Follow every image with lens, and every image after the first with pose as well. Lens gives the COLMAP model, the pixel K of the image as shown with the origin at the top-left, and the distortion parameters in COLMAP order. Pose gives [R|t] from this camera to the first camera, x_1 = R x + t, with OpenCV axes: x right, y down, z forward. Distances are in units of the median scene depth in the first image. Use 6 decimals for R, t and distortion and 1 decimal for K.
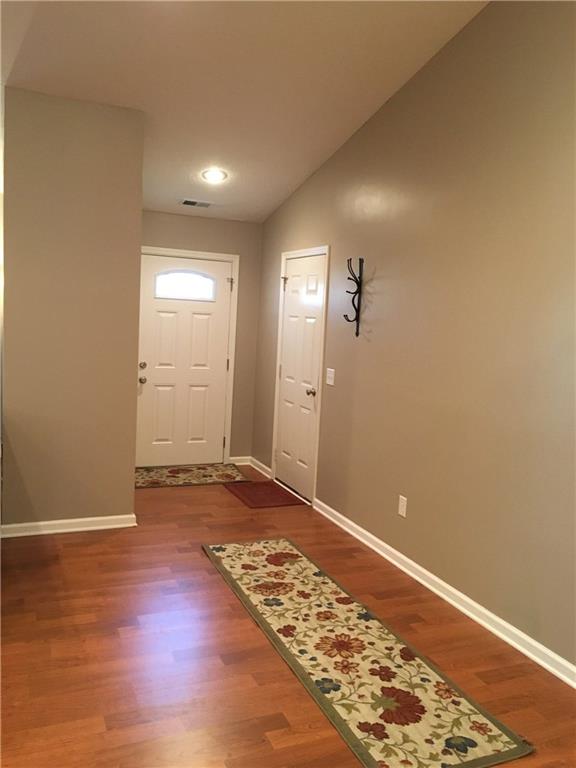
lens RADIAL K [[653.8, 0, 289.2], [0, 653.8, 380.9], [0, 0, 1]] dist [0.075666, -0.101758]
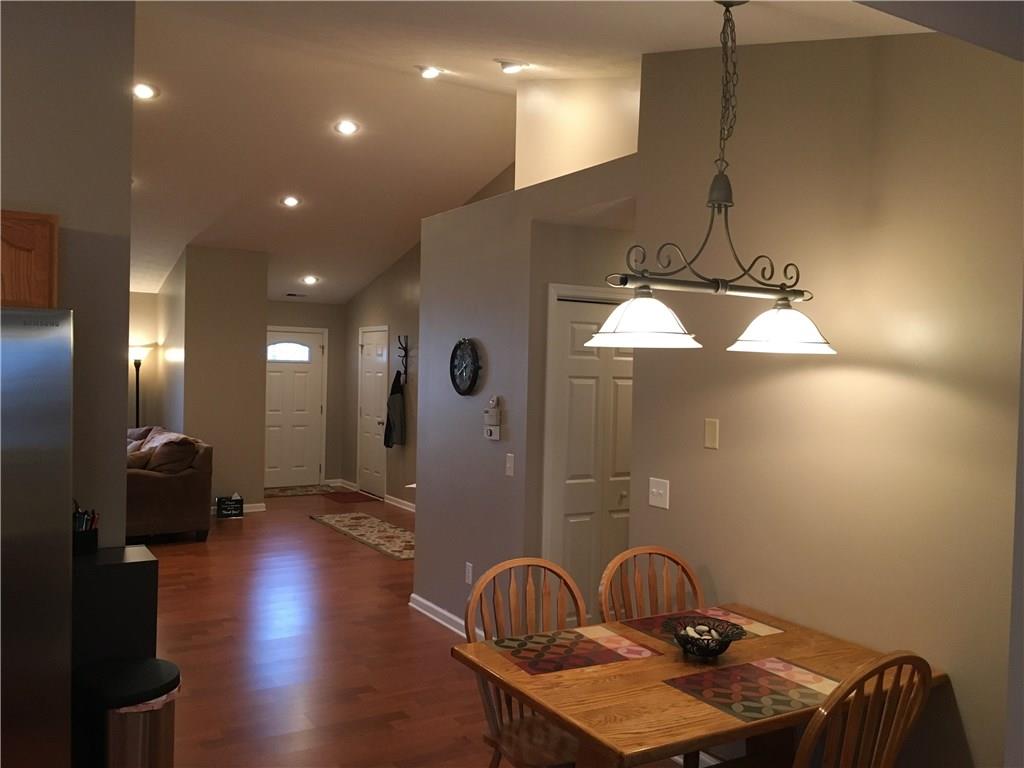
lens RADIAL K [[871.7, 0, 501.2], [0, 871.7, 385.3], [0, 0, 1]] dist [0.075666, -0.101758]
pose [[0.991784, -0.031816, 0.123907, 0.059976], [0.041784, 0.996023, -0.078692, 0.097041], [-0.120910, 0.083223, 0.989169, -0.964329]]
